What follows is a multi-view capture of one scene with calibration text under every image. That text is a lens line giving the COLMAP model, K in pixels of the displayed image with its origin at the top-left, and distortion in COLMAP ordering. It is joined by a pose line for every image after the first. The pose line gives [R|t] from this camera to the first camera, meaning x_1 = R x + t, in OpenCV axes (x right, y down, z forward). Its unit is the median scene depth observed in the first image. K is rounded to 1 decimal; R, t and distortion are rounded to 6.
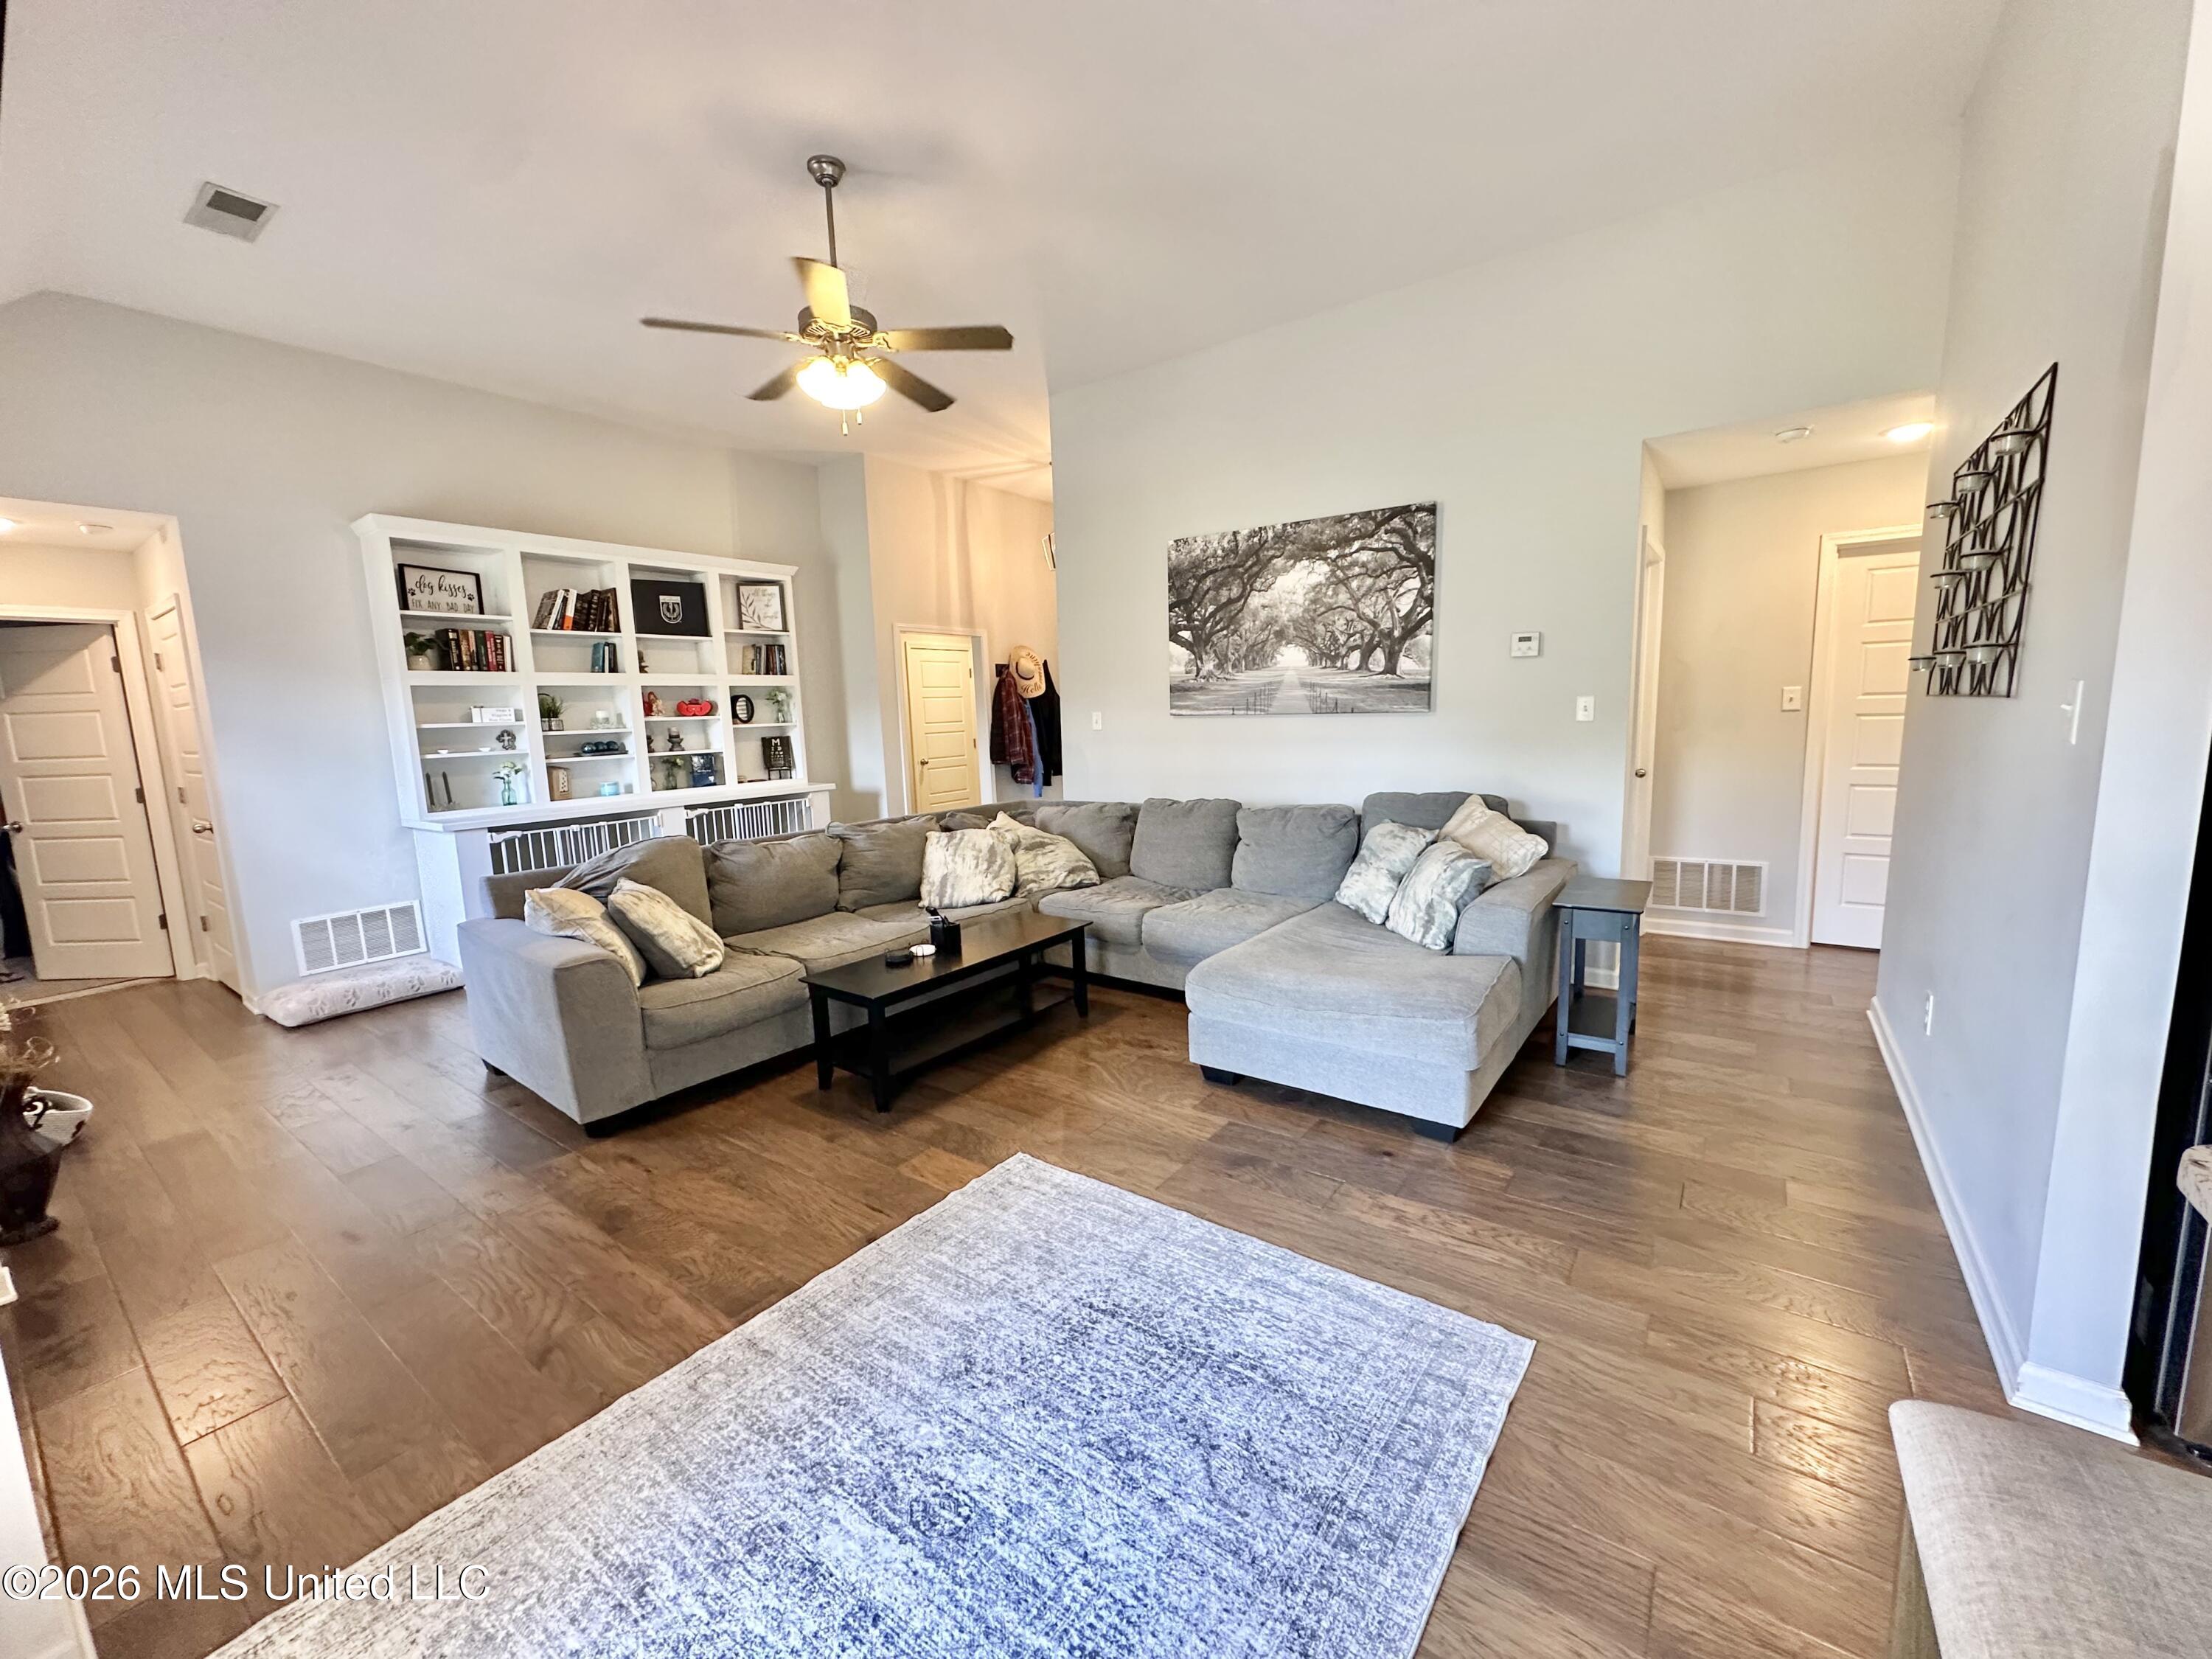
lens RADIAL K [[880.5, 0, 1106.4], [0, 880.5, 830.7], [0, 0, 1]] dist [-0.003331, 0.000950]
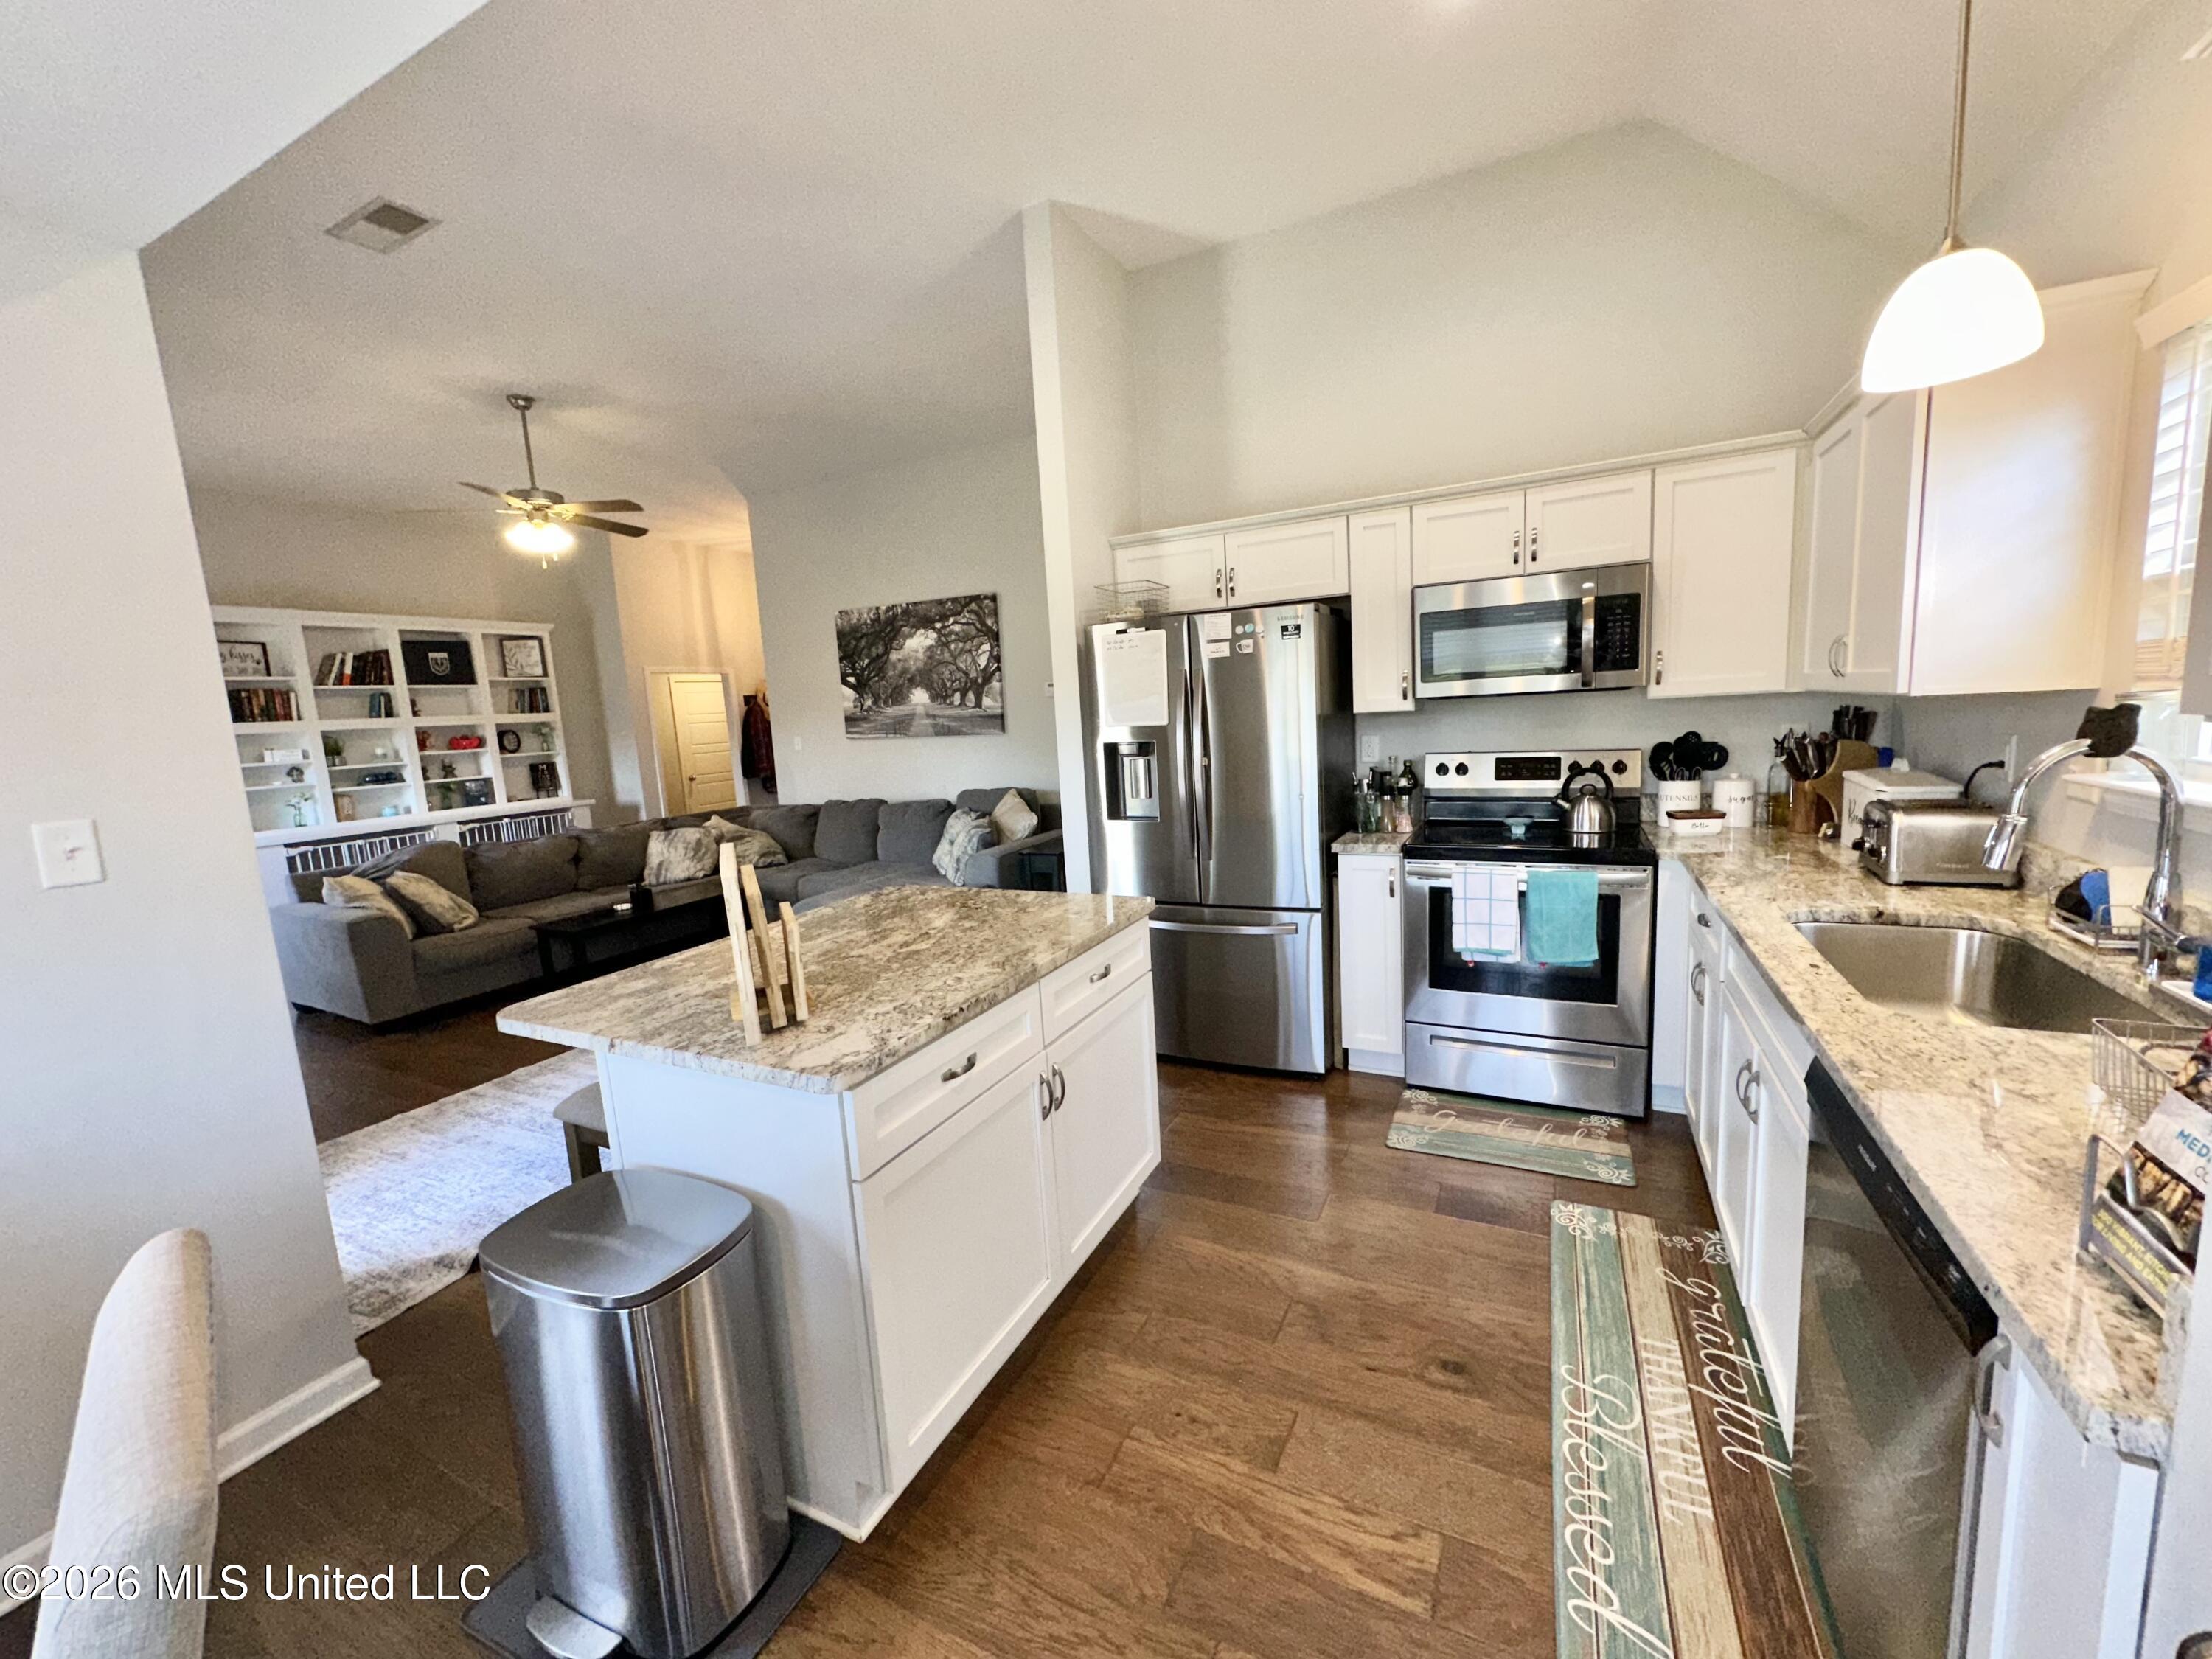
lens RADIAL K [[880.5, 0, 1106.8], [0, 880.5, 830.5], [0, 0, 1]] dist [-0.003331, 0.000950]
pose [[0.986482, -0.046544, 0.157122, 0.273246], [0.047194, 0.998886, -0.000404, 0.033157], [-0.156928, 0.007814, 0.987579, -0.442521]]
